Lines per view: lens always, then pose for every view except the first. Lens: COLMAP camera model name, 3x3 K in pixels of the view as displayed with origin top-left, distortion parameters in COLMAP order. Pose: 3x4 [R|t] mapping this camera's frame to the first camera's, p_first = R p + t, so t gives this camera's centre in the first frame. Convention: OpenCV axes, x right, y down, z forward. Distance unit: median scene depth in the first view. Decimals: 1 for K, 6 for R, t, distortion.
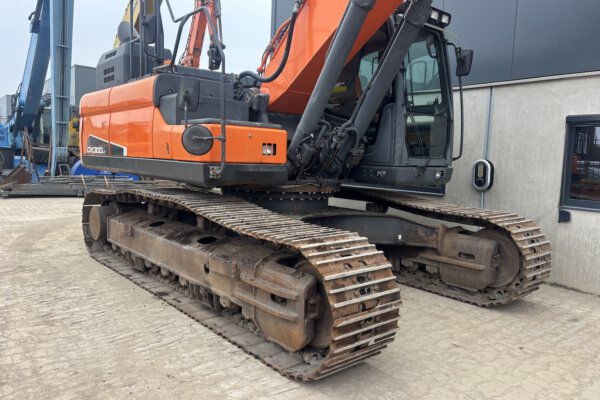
lens RADIAL K [[472.7, 0, 307.6], [0, 472.7, 211.2], [0, 0, 1]] dist [0.036774, -0.022547]
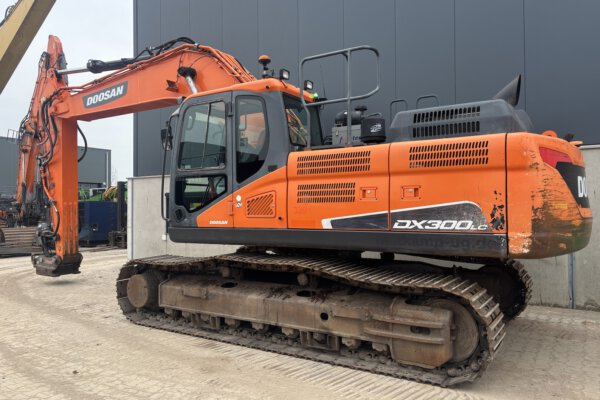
lens RADIAL K [[472.7, 0, 308.5], [0, 472.7, 191.9], [0, 0, 1]] dist [0.036774, -0.022547]
pose [[0.947243, -0.024041, 0.319612, -0.531506], [0.068048, 0.989534, -0.127244, -0.039362], [-0.313208, 0.142280, 0.938966, -0.169200]]
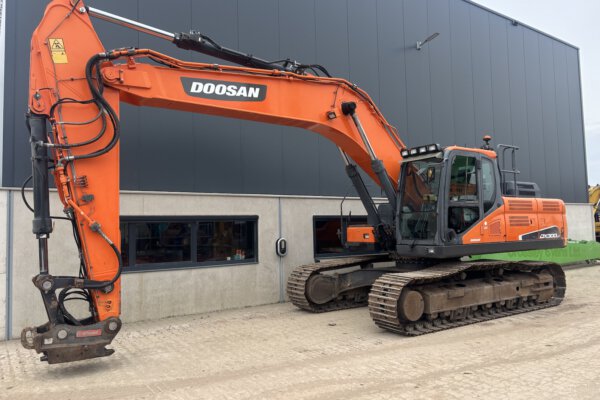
lens RADIAL K [[472.7, 0, 296.9], [0, 472.7, 195.7], [0, 0, 1]] dist [0.036774, -0.022547]
pose [[0.046737, 0.039209, 0.998137, -2.127348], [0.128228, 0.990727, -0.044922, -0.294004], [-0.990643, 0.130089, 0.041276, 1.570013]]
